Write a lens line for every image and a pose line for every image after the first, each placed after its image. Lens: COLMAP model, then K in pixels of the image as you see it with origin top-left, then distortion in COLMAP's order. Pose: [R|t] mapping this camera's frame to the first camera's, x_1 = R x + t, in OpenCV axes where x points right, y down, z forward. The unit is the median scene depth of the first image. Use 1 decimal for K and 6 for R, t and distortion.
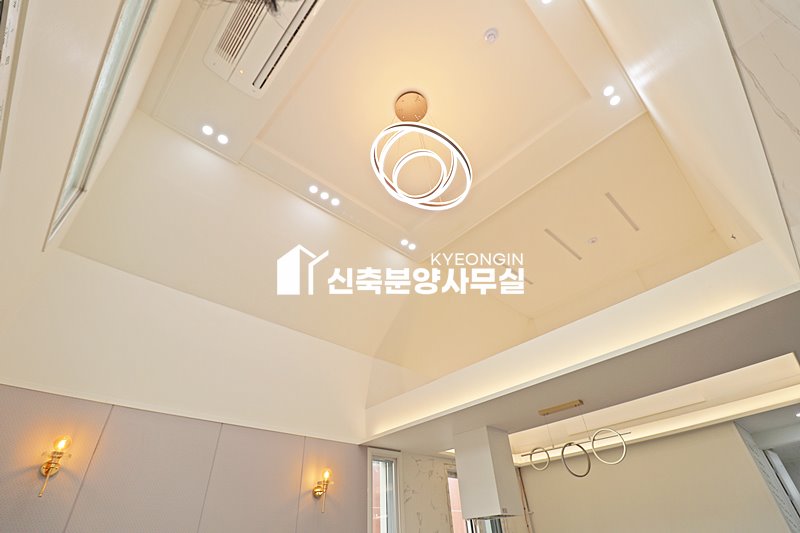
lens RADIAL K [[372.8, 0, 394.9], [0, 372.8, 257.1], [0, 0, 1]] dist [-0.005606, -0.009525]
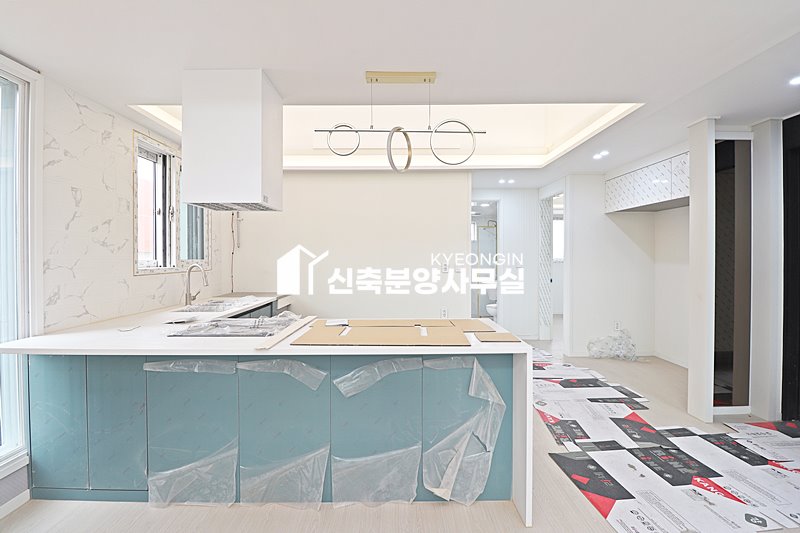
lens RADIAL K [[372.8, 0, 401.4], [0, 372.8, 263.6], [0, 0, 1]] dist [-0.005606, -0.009525]
pose [[0.670494, 0.033495, 0.741158, -0.013501], [-0.491642, 0.768211, 0.410050, 0.313813], [-0.555631, -0.639320, 0.531548, 0.368590]]
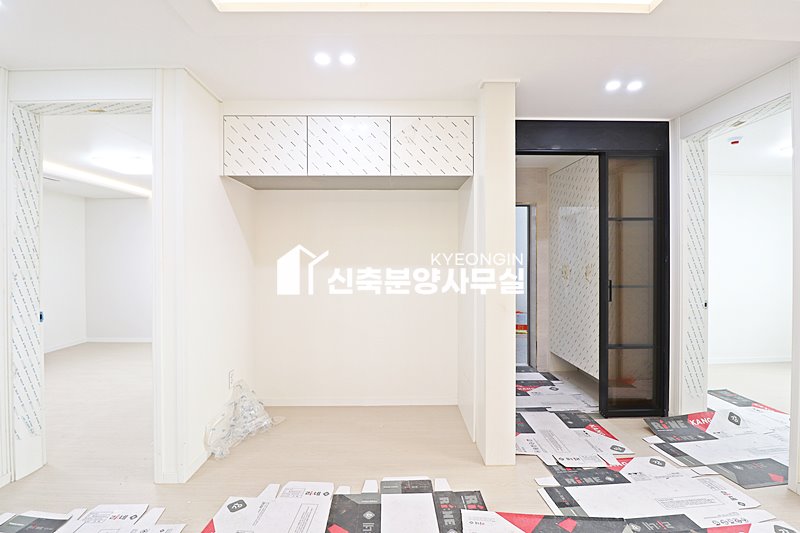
lens RADIAL K [[372.8, 0, 394.6], [0, 372.8, 261.4], [0, 0, 1]] dist [-0.005606, -0.009525]
pose [[-0.735987, 0.046972, 0.675364, 0.651006], [-0.397080, 0.778022, -0.486836, 0.658685], [-0.548316, -0.626478, -0.553963, 0.833053]]
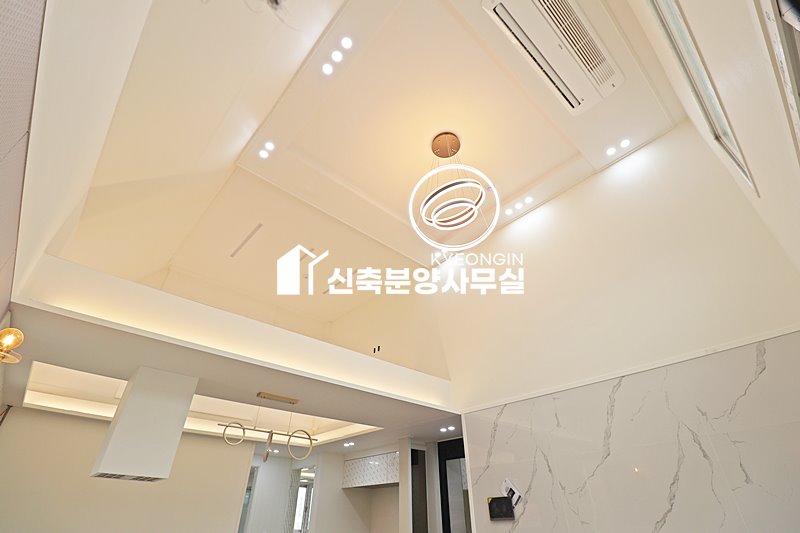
lens RADIAL K [[372.8, 0, 402.2], [0, 372.8, 256.1], [0, 0, 1]] dist [-0.005606, -0.009525]
pose [[0.005015, 0.628513, 0.777783, -0.520221], [-0.630750, 0.605539, -0.485259, 0.364095], [-0.775970, -0.488153, 0.399472, 0.397699]]
